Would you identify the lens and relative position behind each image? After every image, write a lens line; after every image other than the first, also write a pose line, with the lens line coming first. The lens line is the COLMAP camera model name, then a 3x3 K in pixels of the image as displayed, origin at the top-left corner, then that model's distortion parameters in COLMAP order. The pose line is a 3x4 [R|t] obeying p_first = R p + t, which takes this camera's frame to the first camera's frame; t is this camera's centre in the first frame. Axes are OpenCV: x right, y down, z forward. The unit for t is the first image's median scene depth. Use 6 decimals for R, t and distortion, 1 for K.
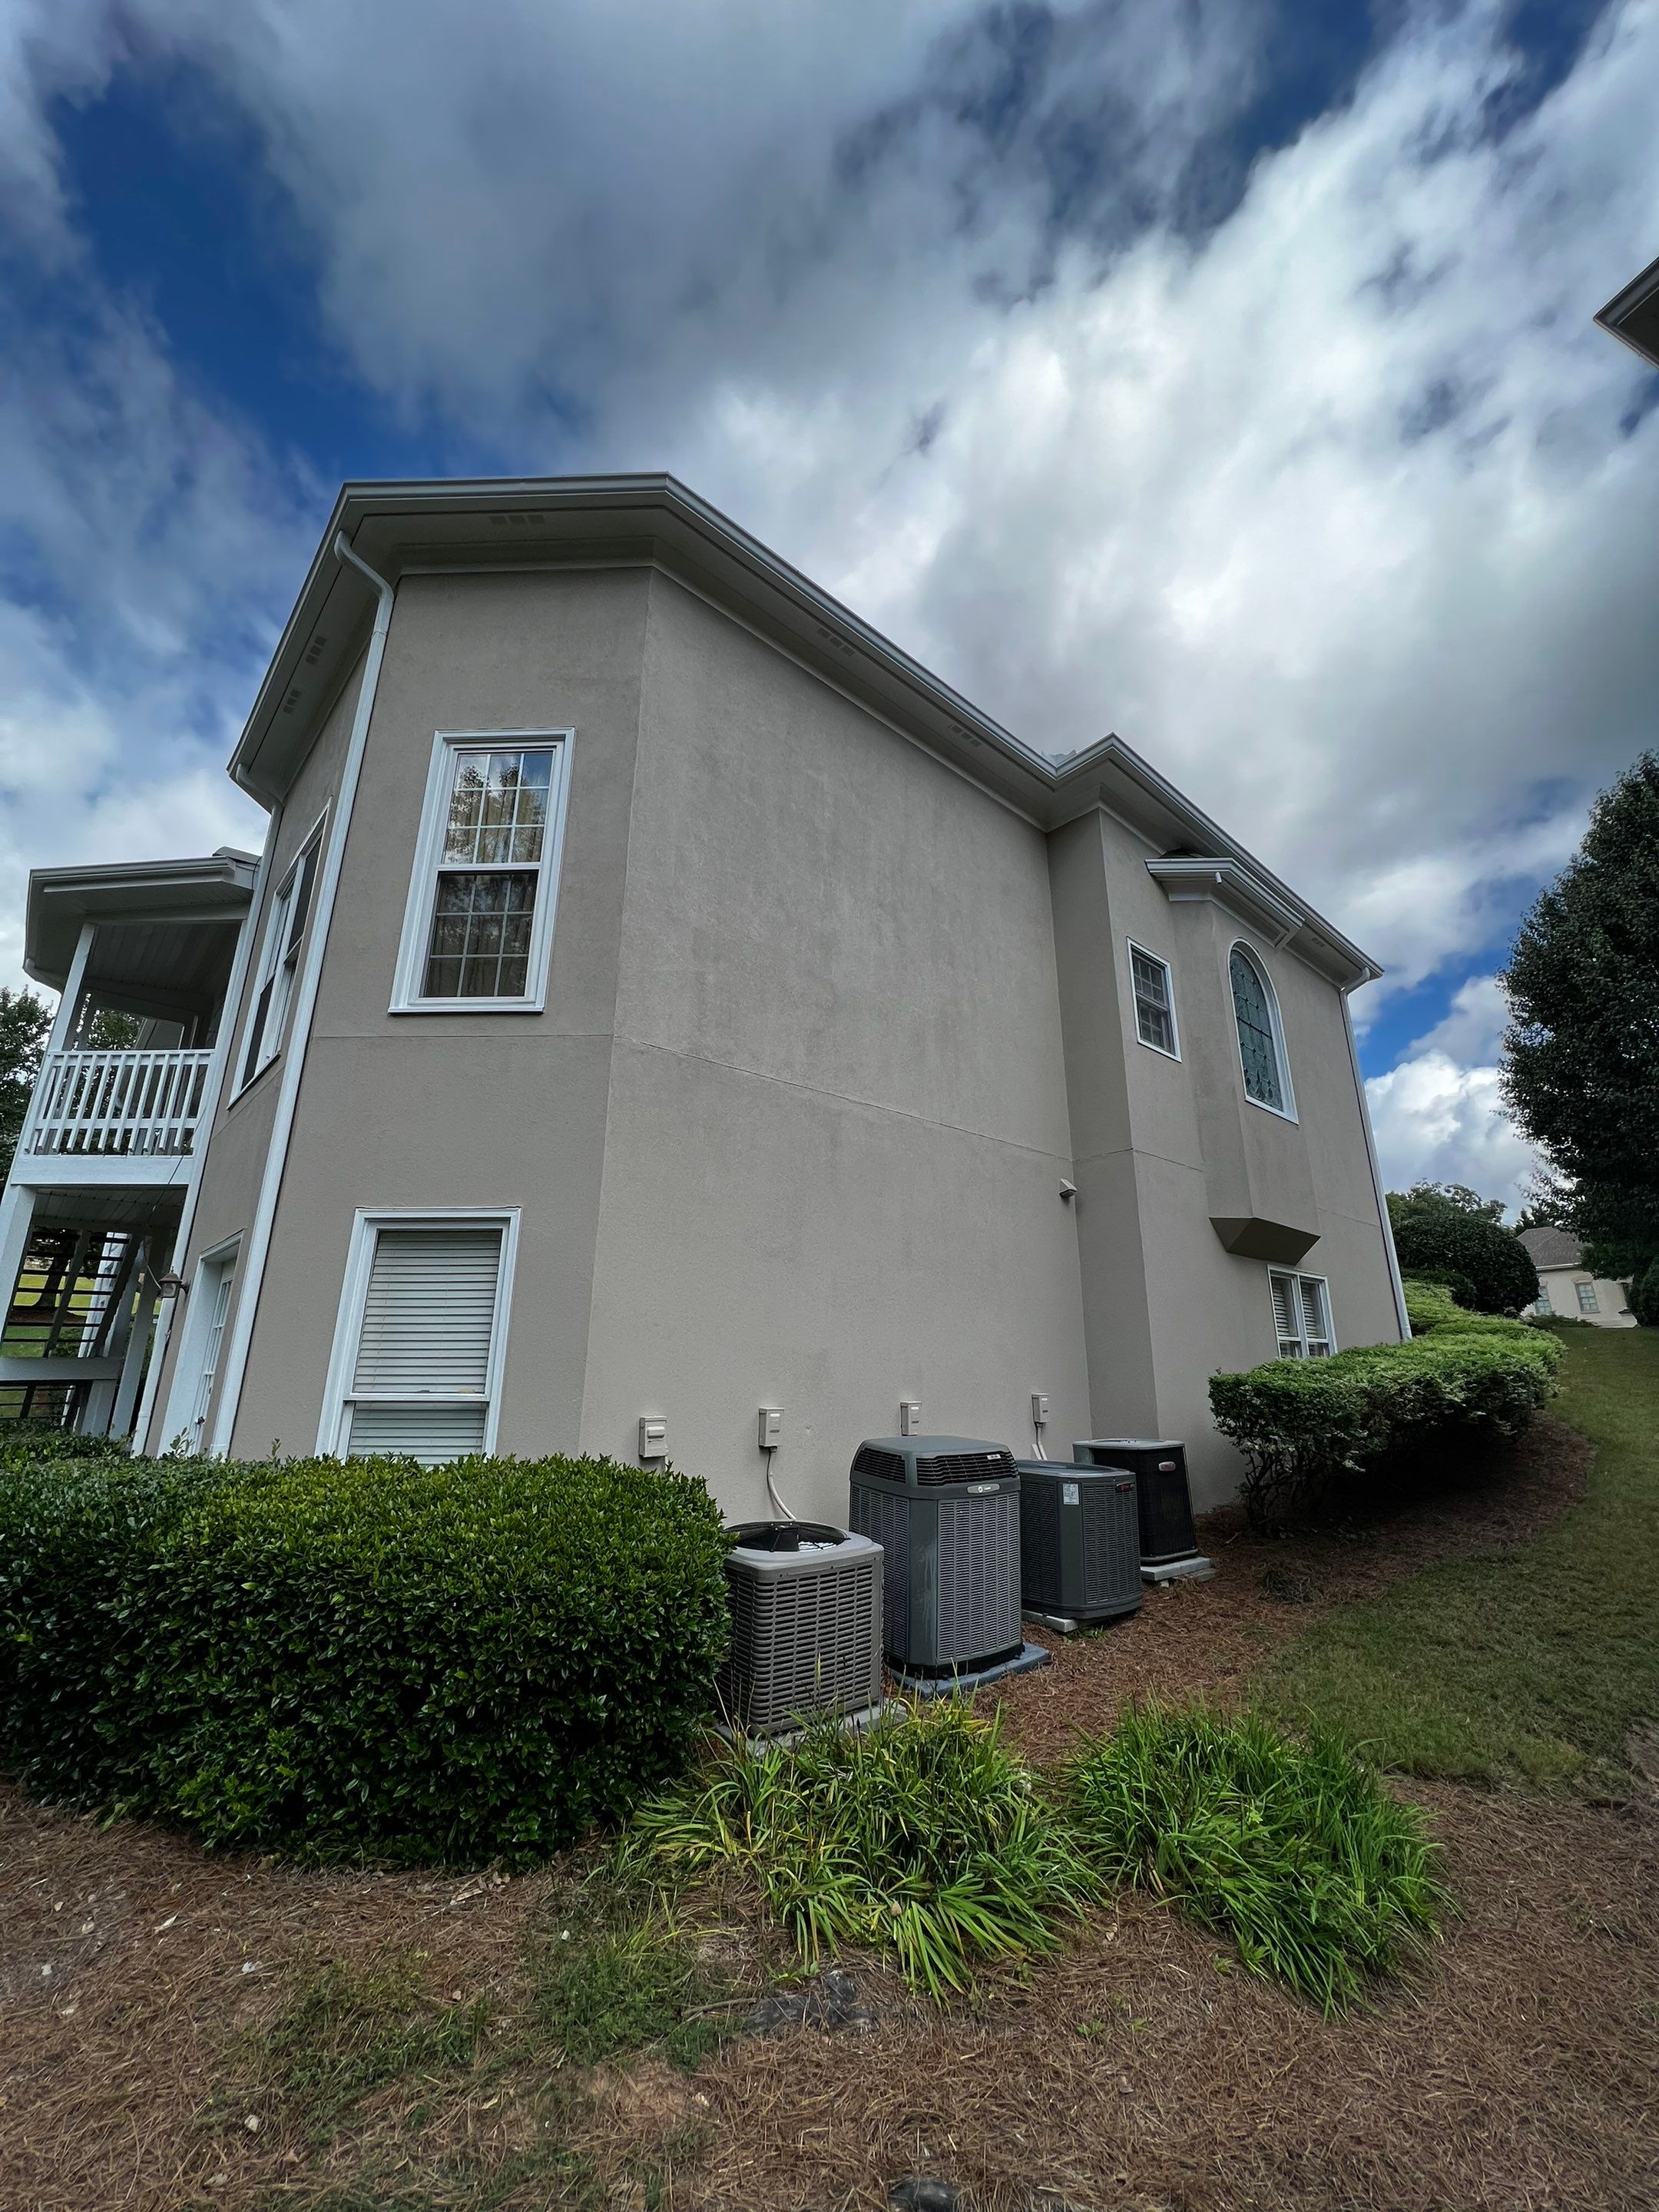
lens RADIAL K [[948.4, 0, 834.1], [0, 948.4, 1062.2], [0, 0, 1]] dist [-0.000662, -0.000309]
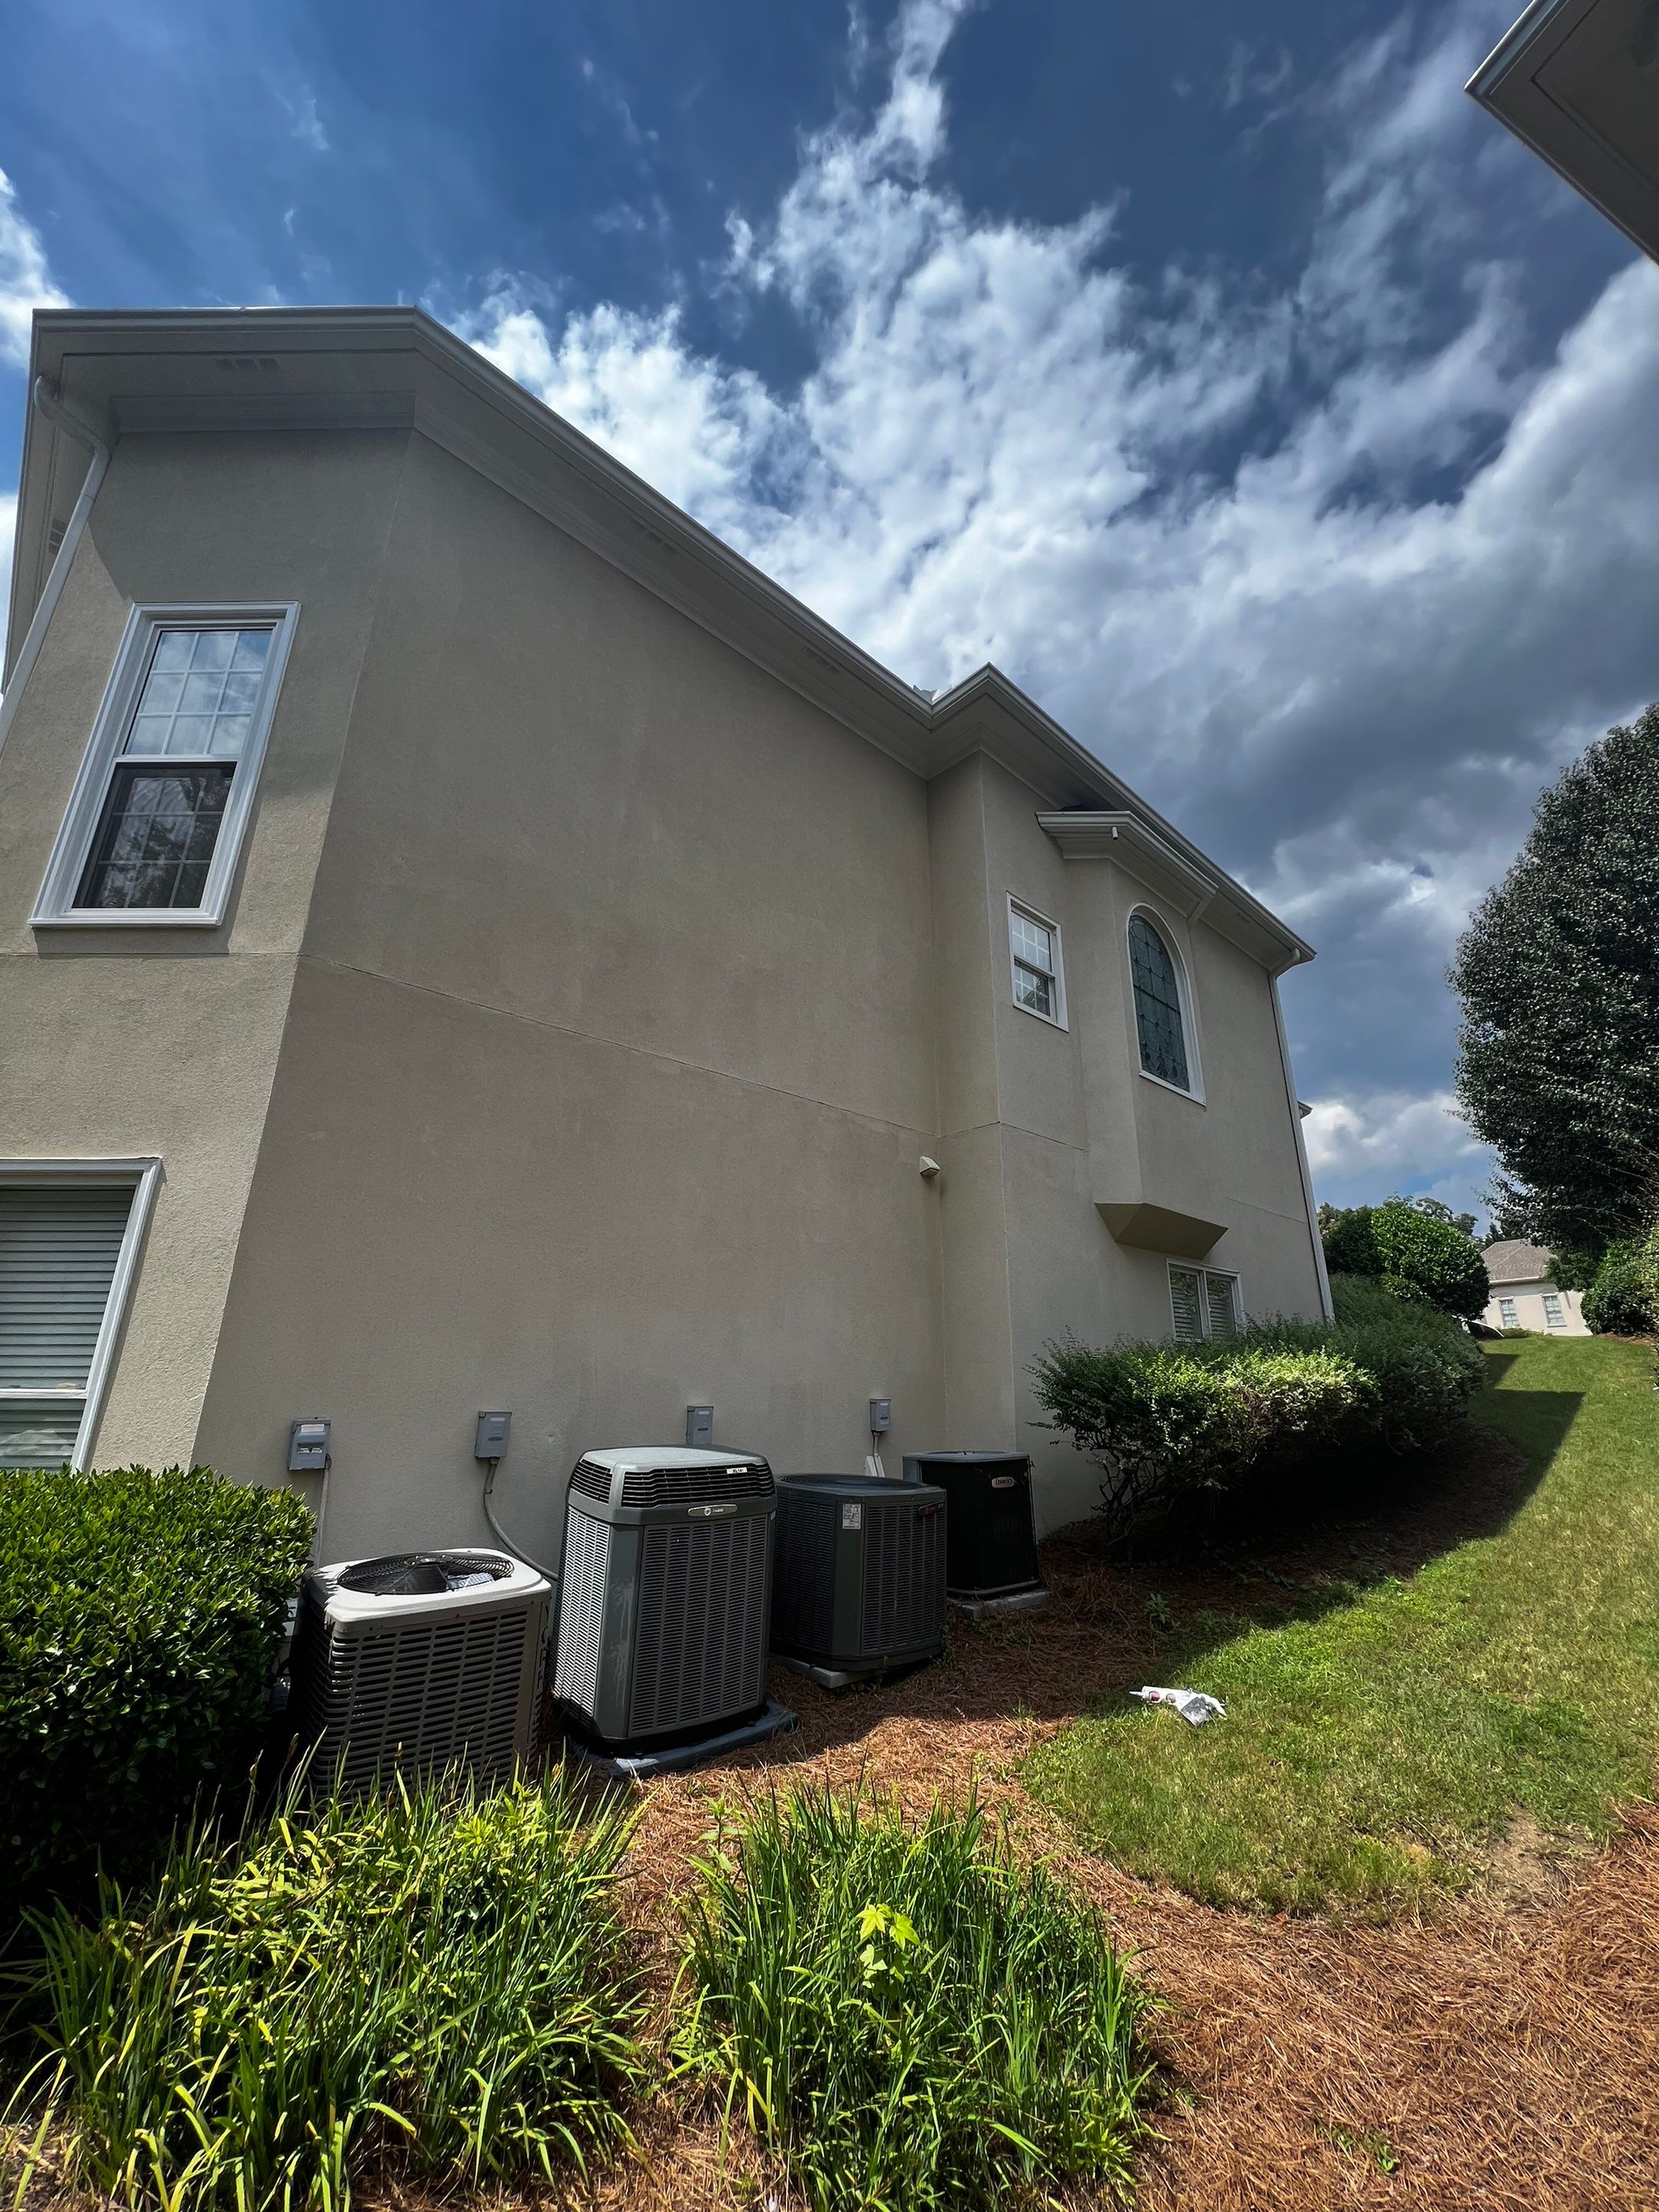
lens RADIAL K [[948.4, 0, 834.1], [0, 948.4, 1062.2], [0, 0, 1]] dist [-0.000662, -0.000309]
pose [[0.999816, 0.007185, 0.017802, 0.118429], [-0.006942, 0.999882, -0.013677, 0.039722], [-0.017899, 0.013551, 0.999748, 0.093895]]
